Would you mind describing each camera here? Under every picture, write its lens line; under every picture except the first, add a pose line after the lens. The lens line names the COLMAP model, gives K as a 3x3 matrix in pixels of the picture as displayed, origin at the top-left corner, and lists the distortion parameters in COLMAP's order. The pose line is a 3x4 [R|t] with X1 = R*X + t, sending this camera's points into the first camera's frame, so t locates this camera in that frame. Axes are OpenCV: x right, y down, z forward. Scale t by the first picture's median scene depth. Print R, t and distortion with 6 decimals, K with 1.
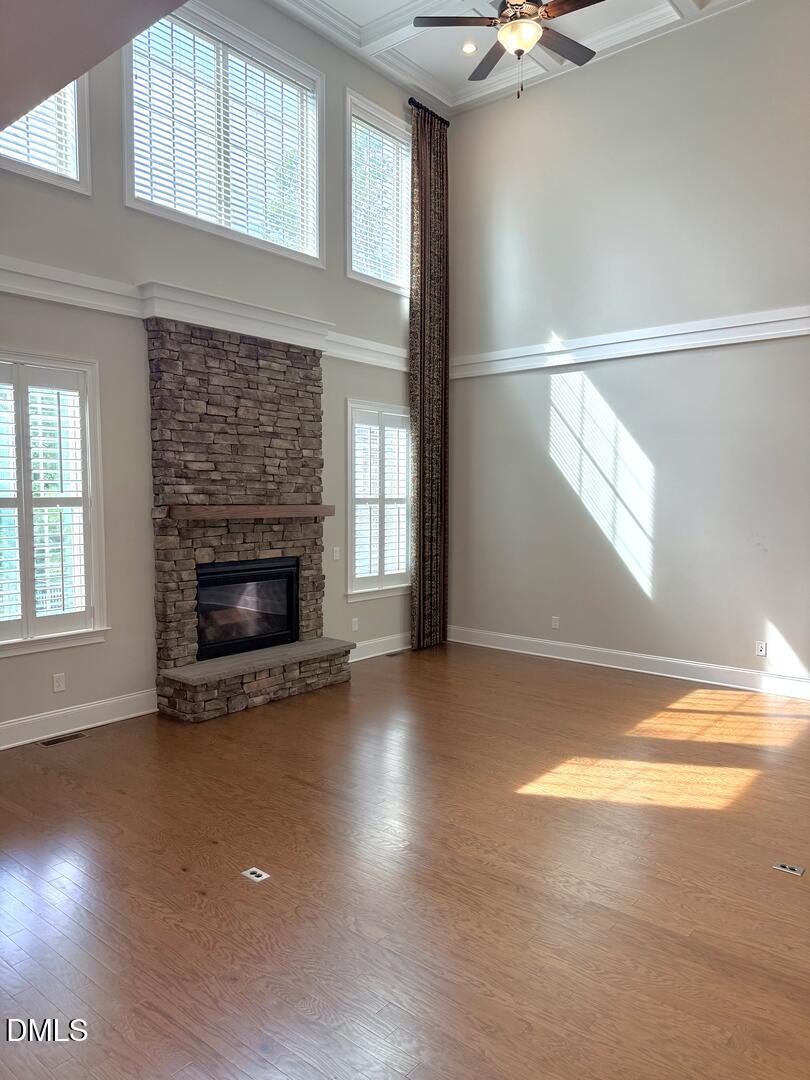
lens RADIAL K [[748.6, 0, 405.0], [0, 748.6, 540.0], [0, 0, 1]] dist [-0.000168, -0.001330]
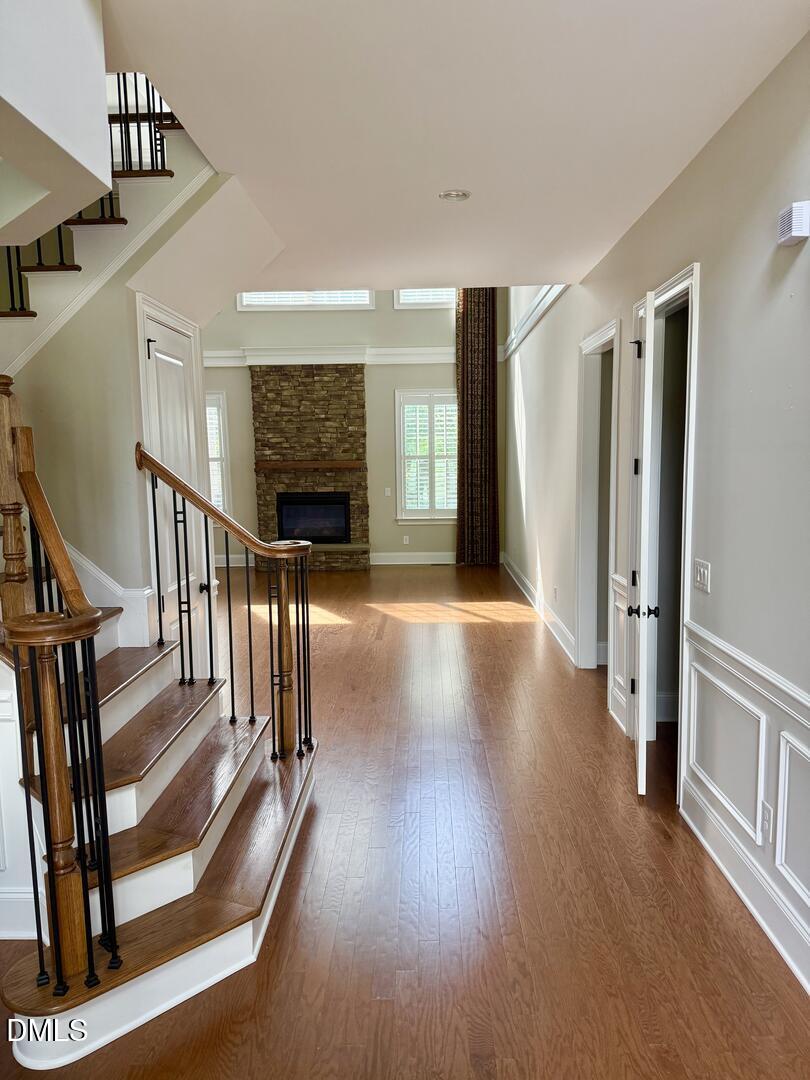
lens RADIAL K [[748.6, 0, 405.0], [0, 748.6, 540.0], [0, 0, 1]] dist [-0.000168, -0.001330]
pose [[0.616294, 0.072001, -0.784218, 1.288200], [-0.031333, 0.997265, 0.066938, 0.014128], [0.786892, -0.016682, 0.616865, 0.081803]]
